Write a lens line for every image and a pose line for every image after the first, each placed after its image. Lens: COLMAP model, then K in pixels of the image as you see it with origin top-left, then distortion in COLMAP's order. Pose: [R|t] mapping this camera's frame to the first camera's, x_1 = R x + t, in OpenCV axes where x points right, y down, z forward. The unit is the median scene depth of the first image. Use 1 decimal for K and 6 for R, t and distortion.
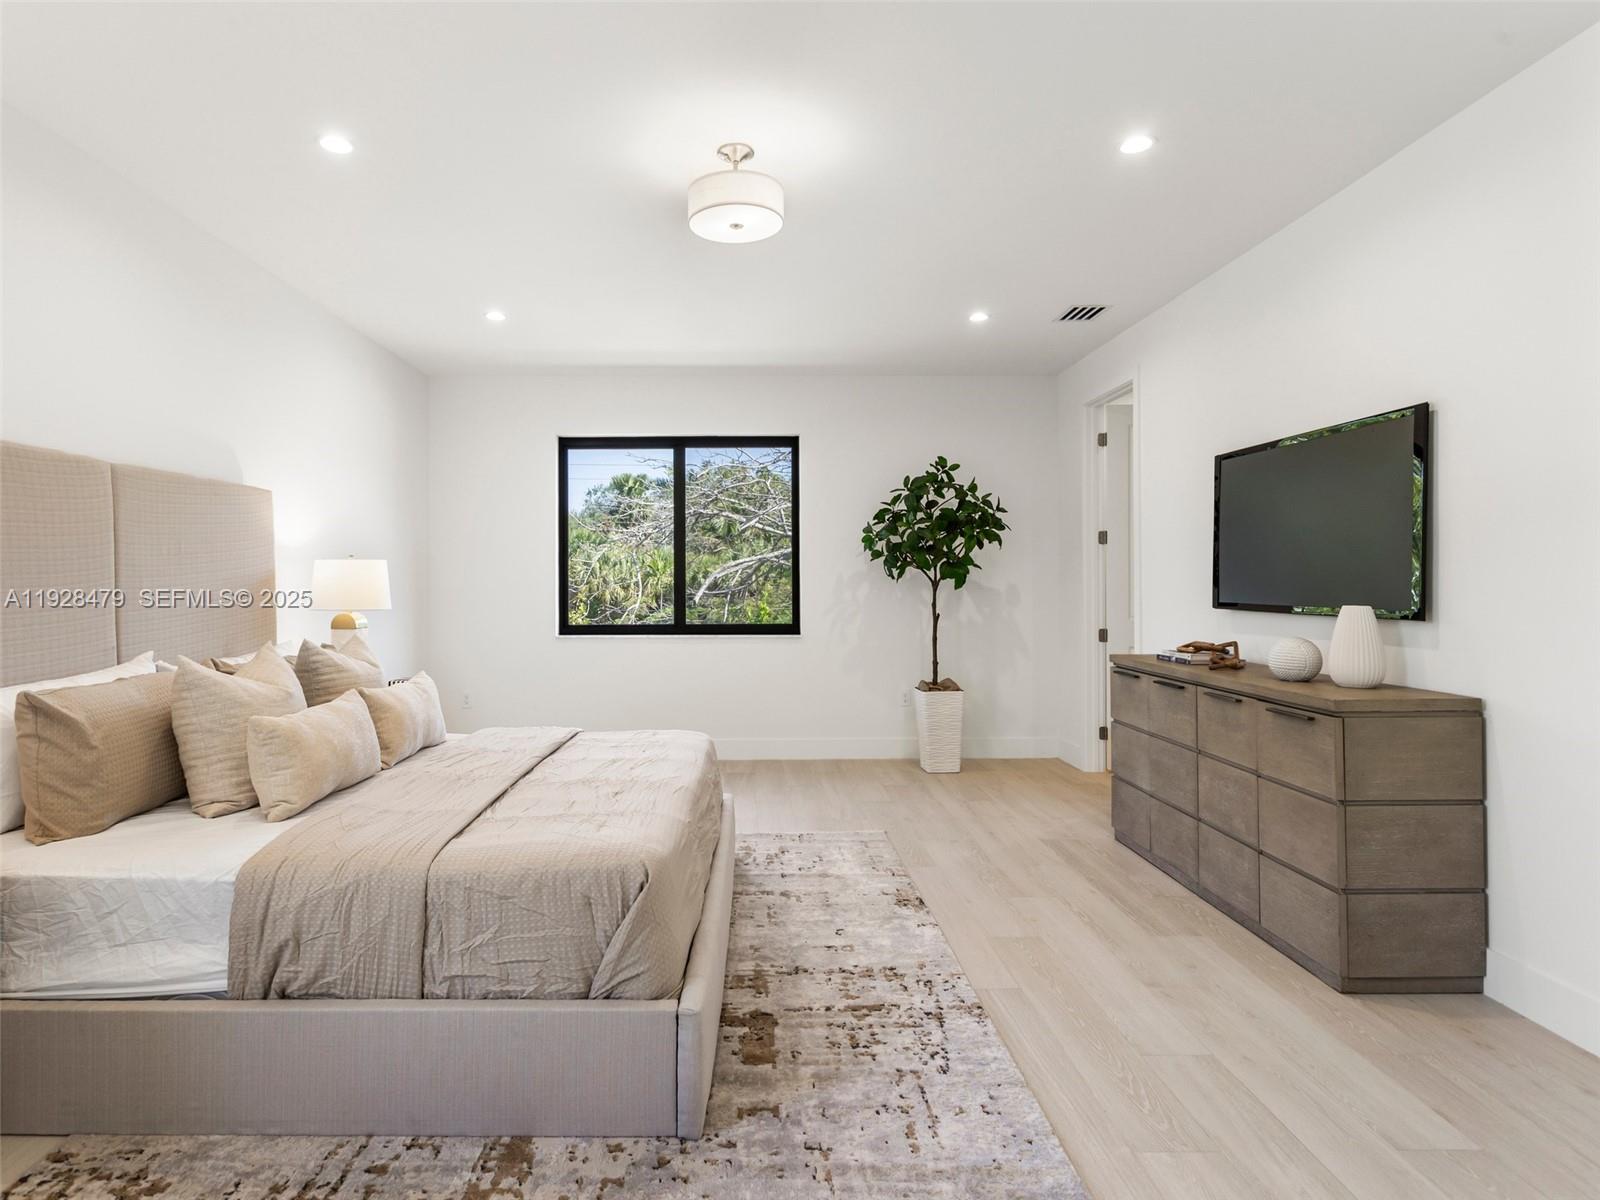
lens RADIAL K [[863.8, 0, 751.4], [0, 863.8, 583.2], [0, 0, 1]] dist [0.001025, 0.003821]
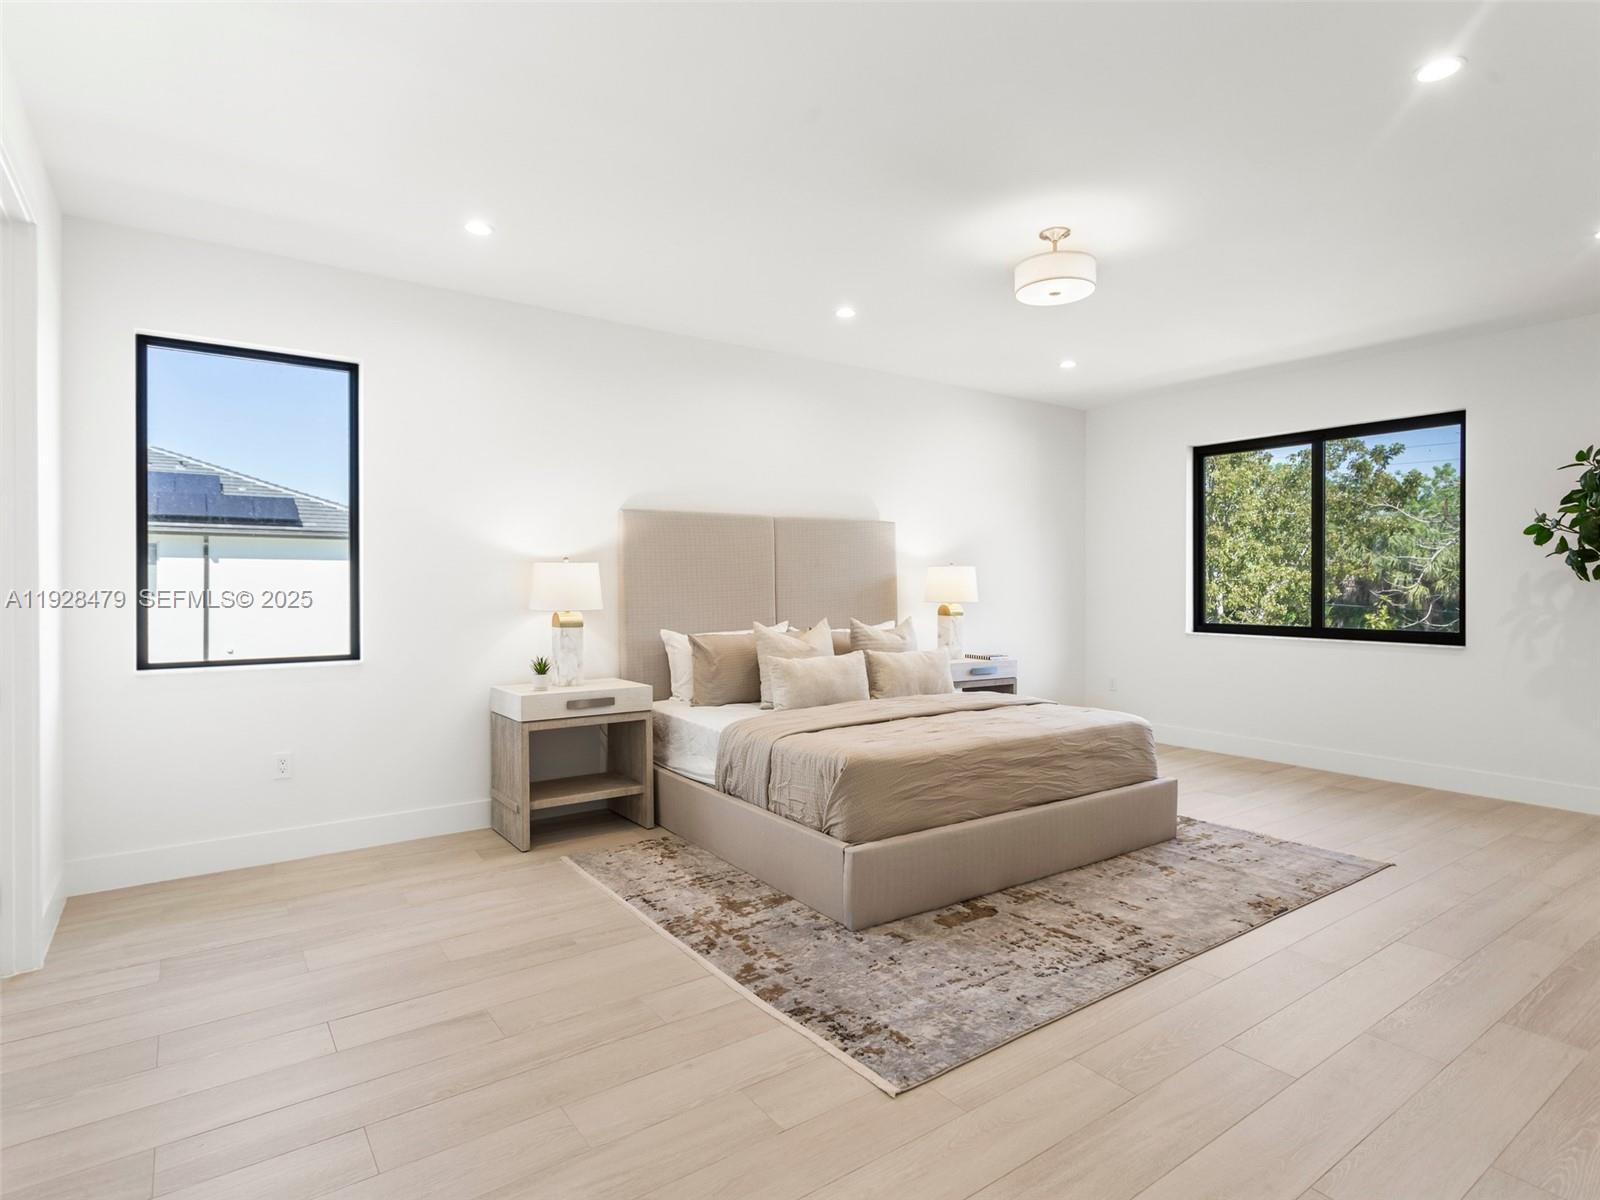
lens RADIAL K [[863.8, 0, 842.9], [0, 863.8, 592.5], [0, 0, 1]] dist [0.001025, 0.003821]
pose [[0.602483, 0.013717, -0.798014, 0.748414], [-0.002369, 0.999879, 0.015399, -0.008371], [0.798129, -0.007387, 0.602442, 0.012942]]
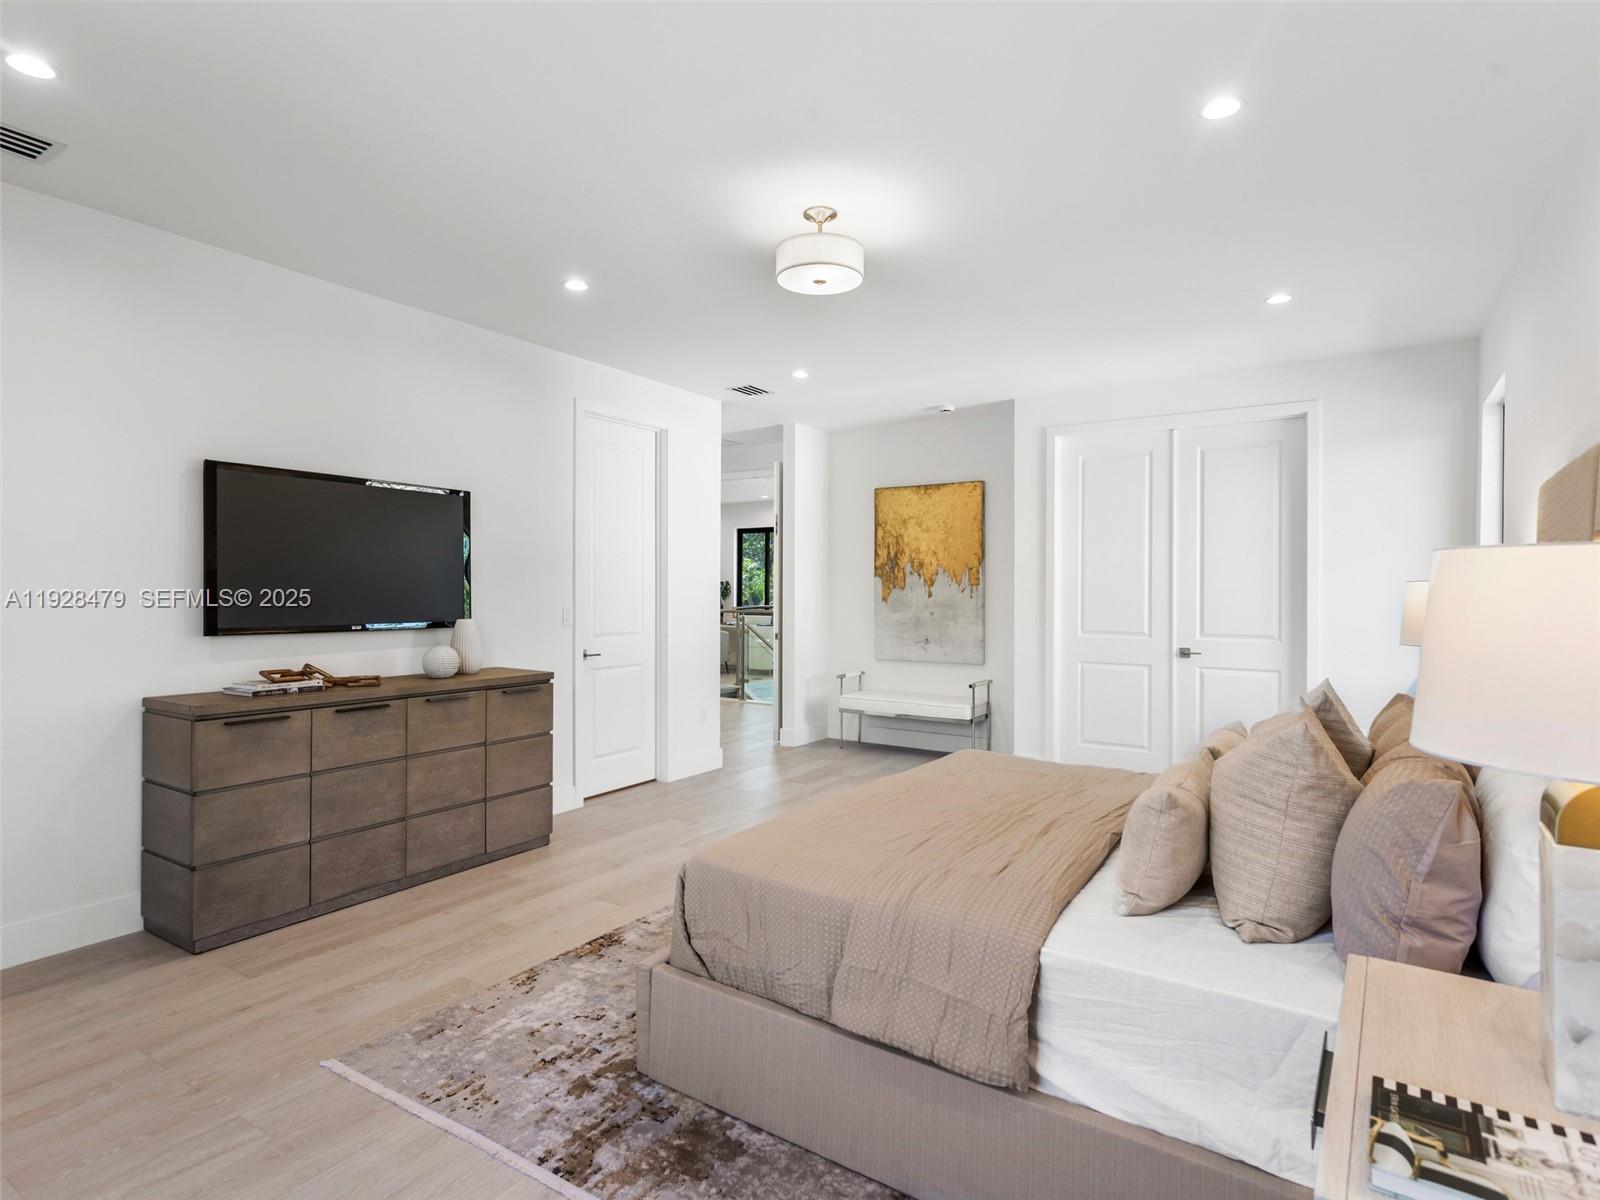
lens RADIAL K [[863.8, 0, 792.5], [0, 863.8, 590.3], [0, 0, 1]] dist [0.001025, 0.003821]
pose [[-0.825756, -0.002299, 0.564023, -0.579651], [-0.002468, 0.999997, 0.000462, -0.024568], [-0.564022, -0.001011, -0.825759, 1.835996]]
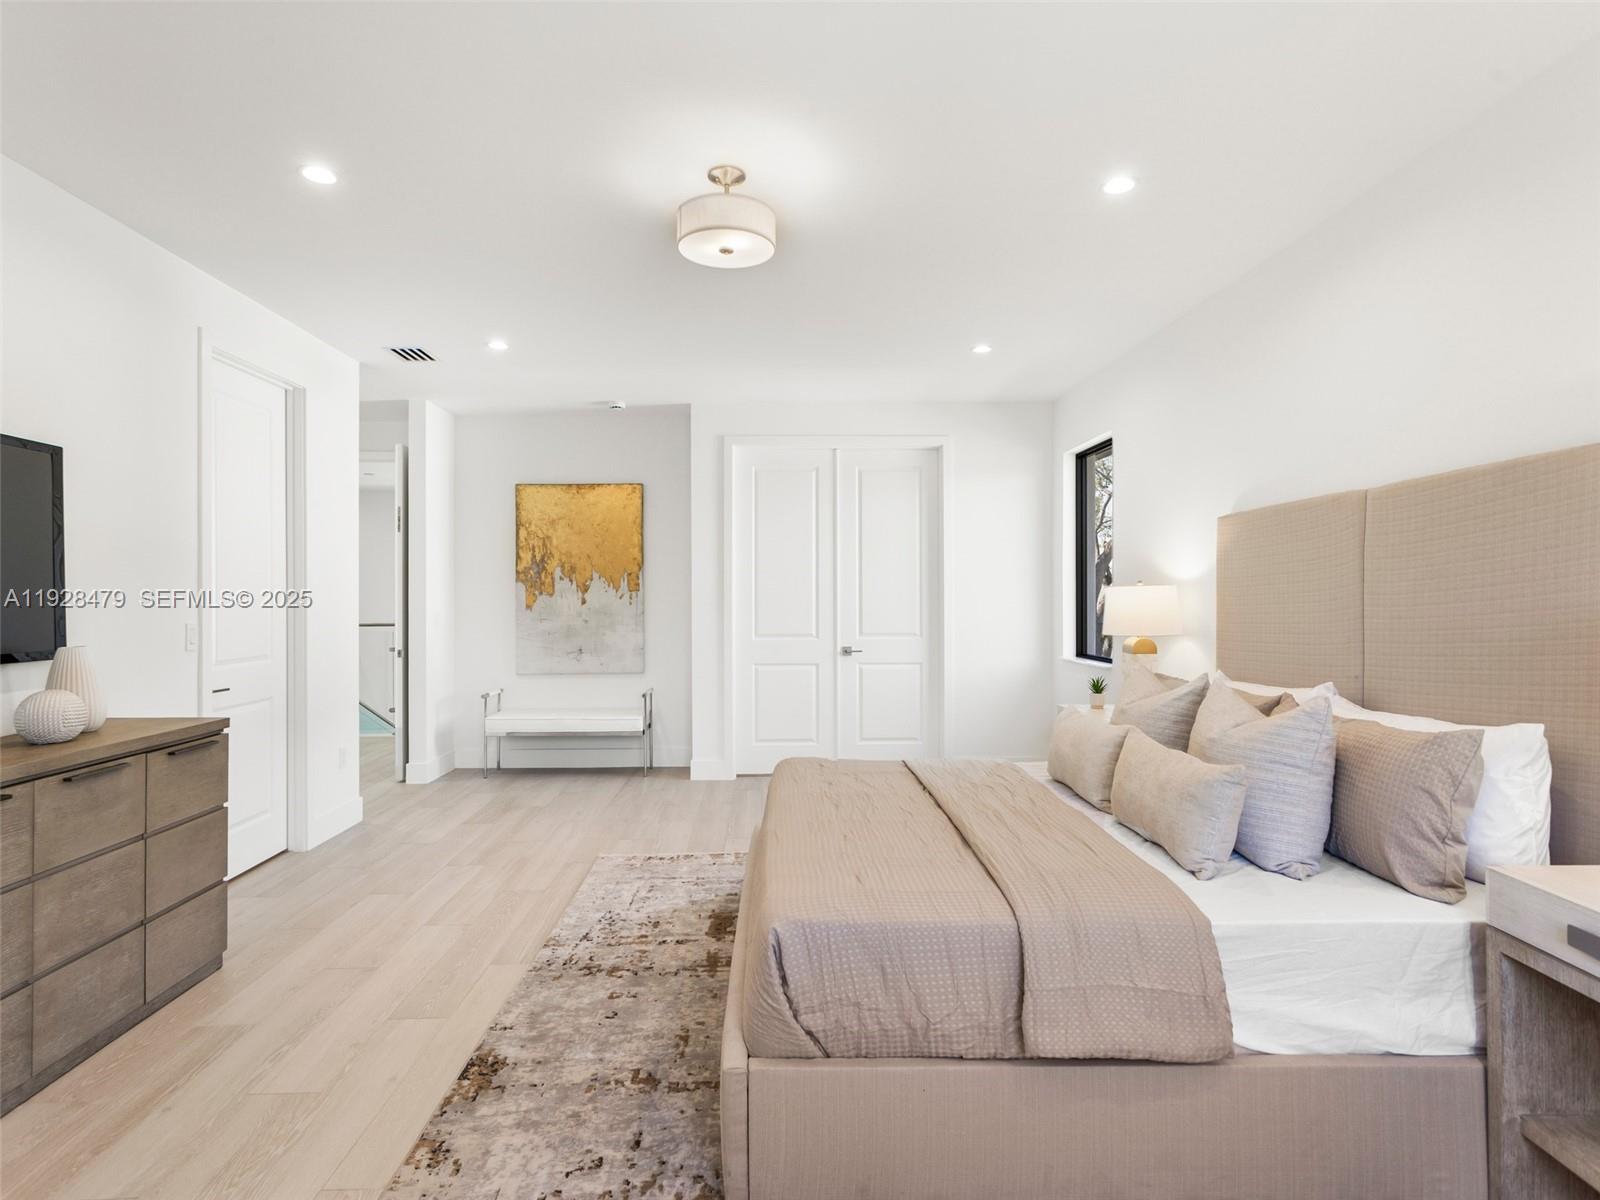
lens RADIAL K [[863.8, 0, 792.7], [0, 863.8, 594.5], [0, 0, 1]] dist [0.001025, 0.003821]
pose [[-0.999791, 0.004955, -0.019830, -0.067068], [0.004975, 0.999987, -0.000941, -0.025220], [0.019825, -0.001040, -0.999803, 1.888917]]
